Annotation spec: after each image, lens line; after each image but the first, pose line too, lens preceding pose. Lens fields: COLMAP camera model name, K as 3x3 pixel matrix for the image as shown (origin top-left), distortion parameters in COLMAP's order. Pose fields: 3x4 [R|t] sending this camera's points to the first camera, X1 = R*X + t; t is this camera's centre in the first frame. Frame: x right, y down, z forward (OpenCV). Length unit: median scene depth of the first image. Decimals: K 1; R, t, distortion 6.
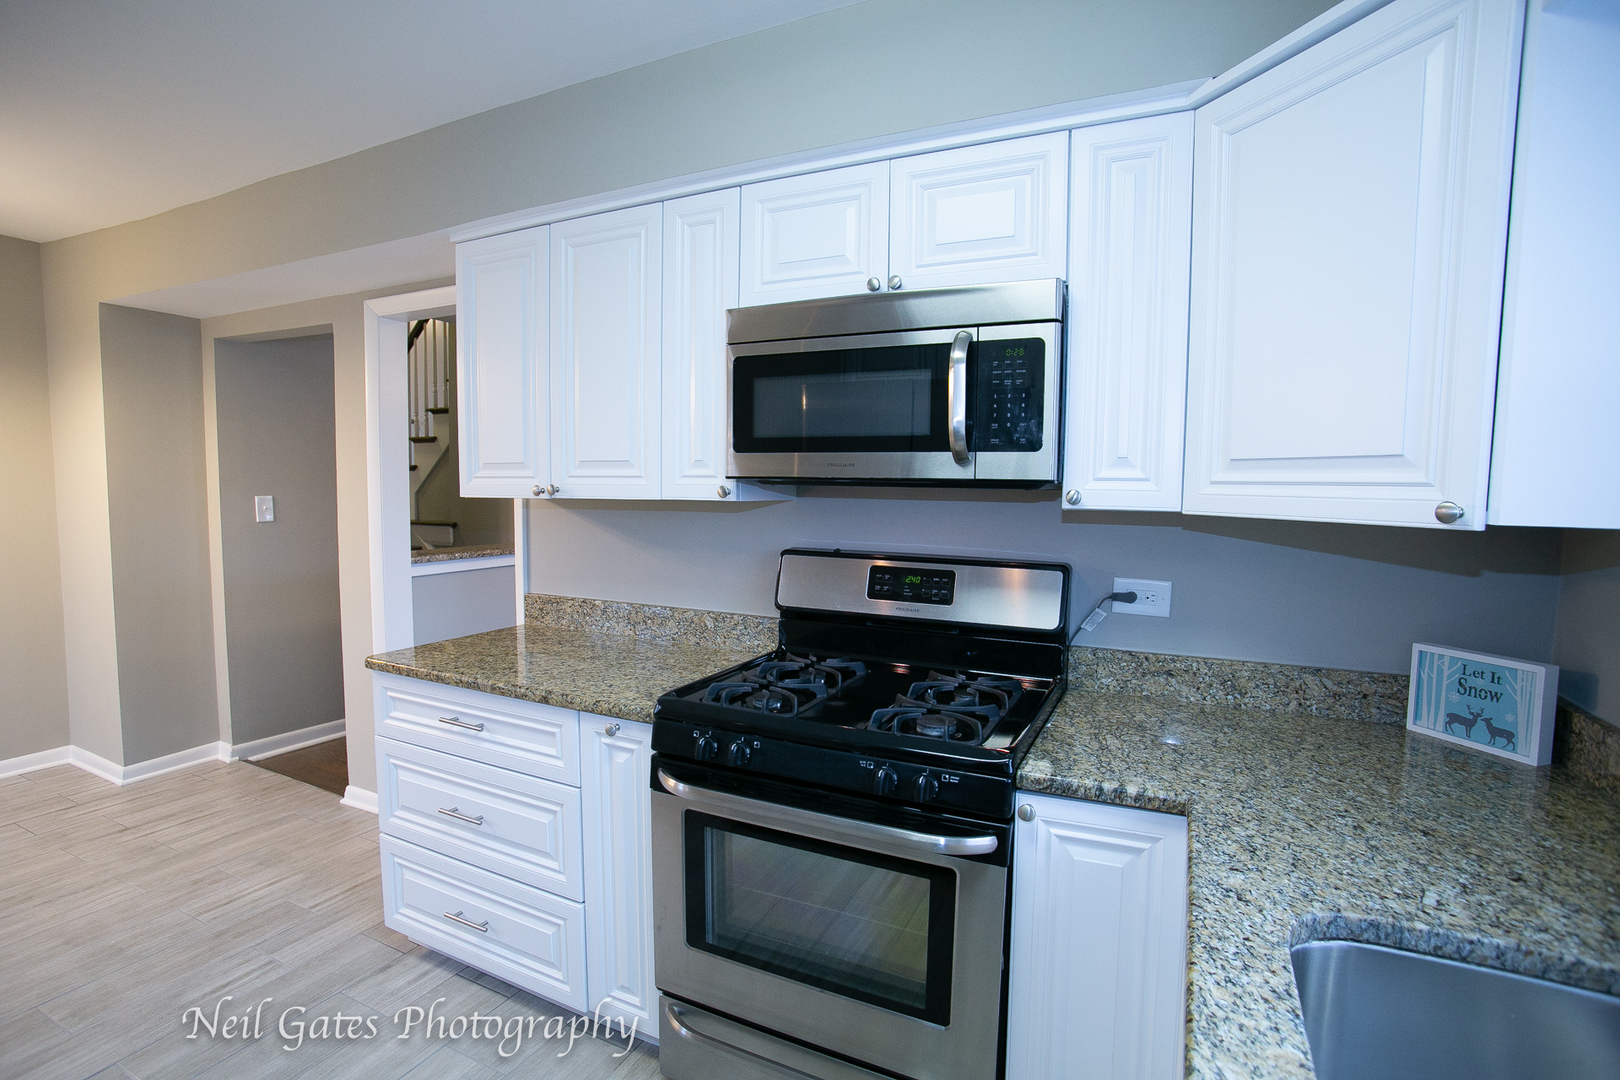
lens RADIAL K [[790.6, 0, 796.7], [0, 790.6, 550.2], [0, 0, 1]] dist [-0.082812, 0.038588]
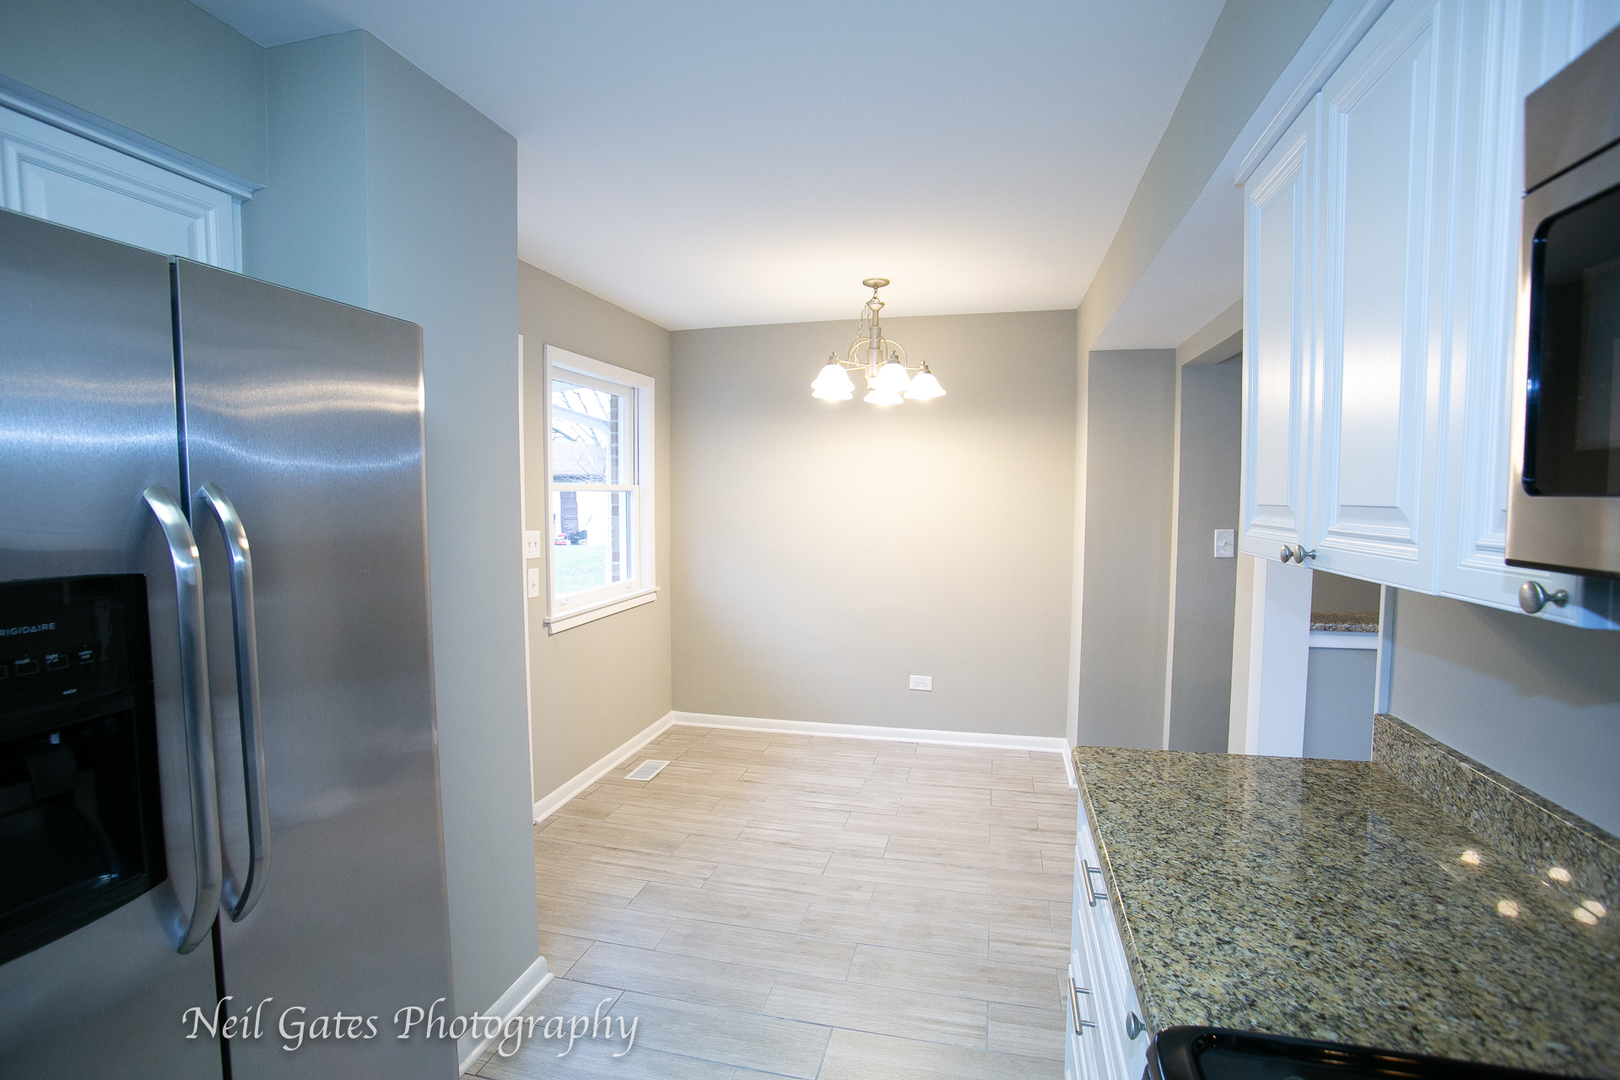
lens RADIAL K [[790.6, 0, 796.7], [0, 790.6, 550.2], [0, 0, 1]] dist [-0.082812, 0.038588]
pose [[0.219196, 0.056744, -0.974029, 0.157230], [-0.076147, 0.996257, 0.040902, -0.075304], [0.972705, 0.065204, 0.222696, 0.514775]]
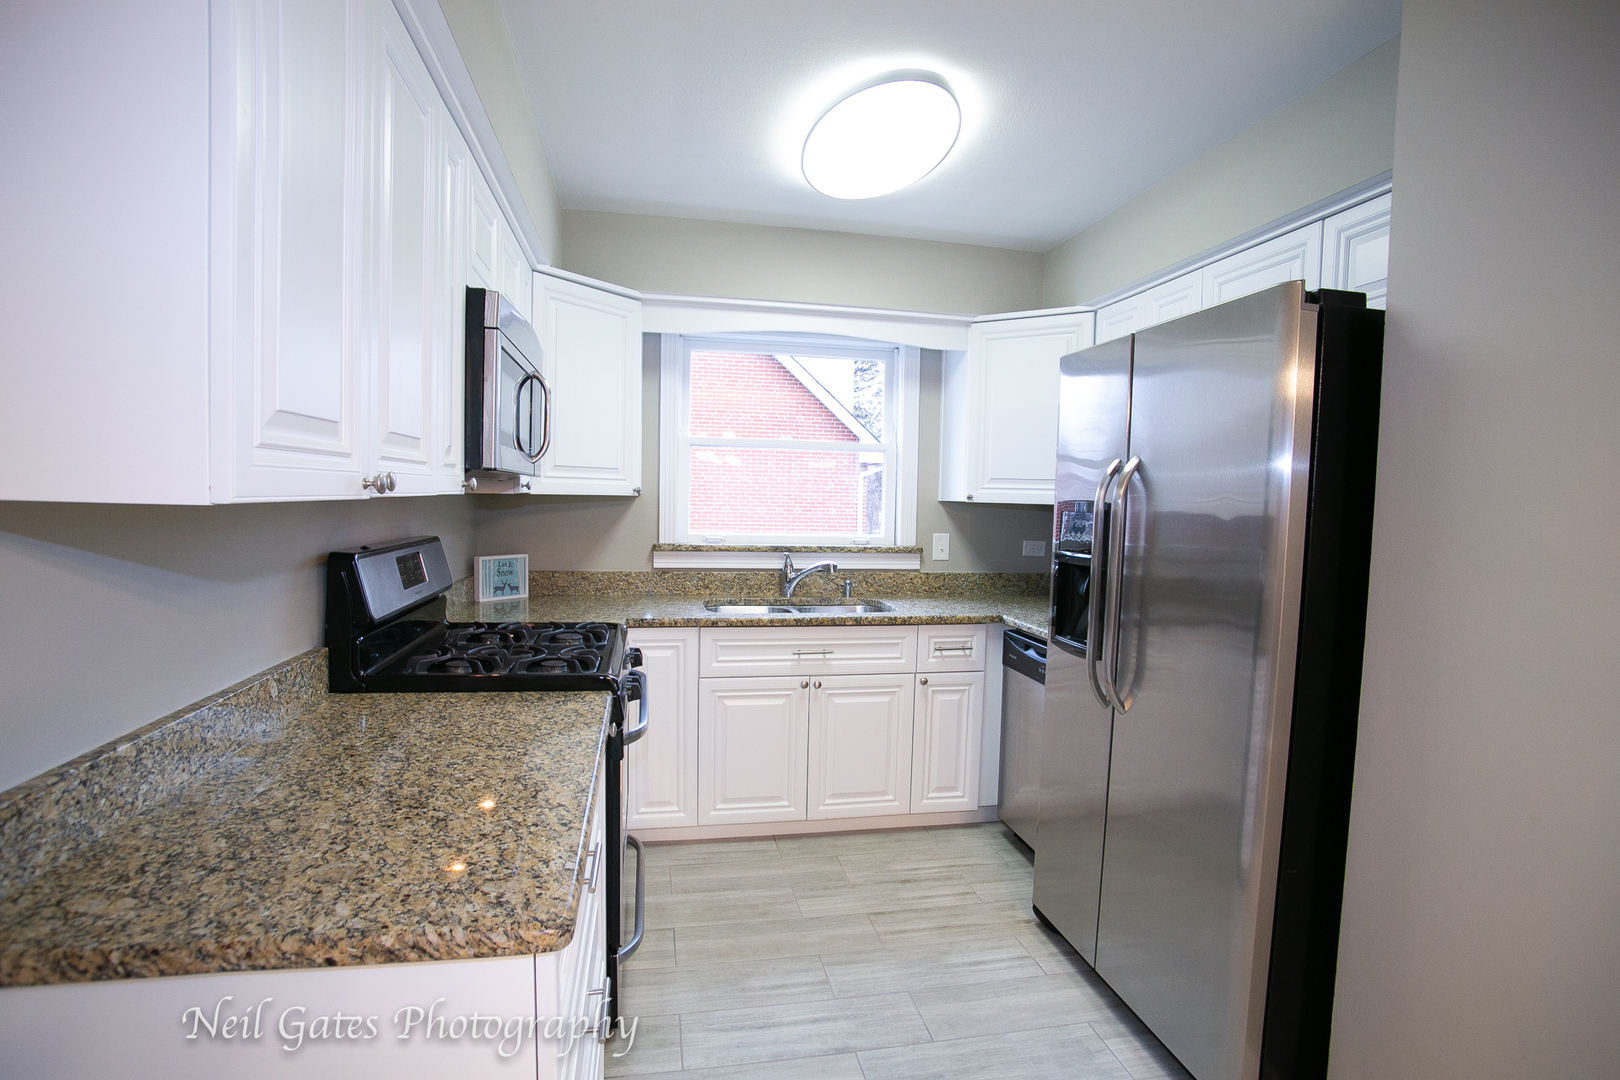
lens RADIAL K [[790.6, 0, 796.7], [0, 790.6, 550.2], [0, 0, 1]] dist [-0.082812, 0.038588]
pose [[-0.604075, -0.083463, 0.792545, -0.909539], [0.030465, 0.991355, 0.127620, -0.090863], [-0.796345, 0.101237, -0.596310, 1.103239]]
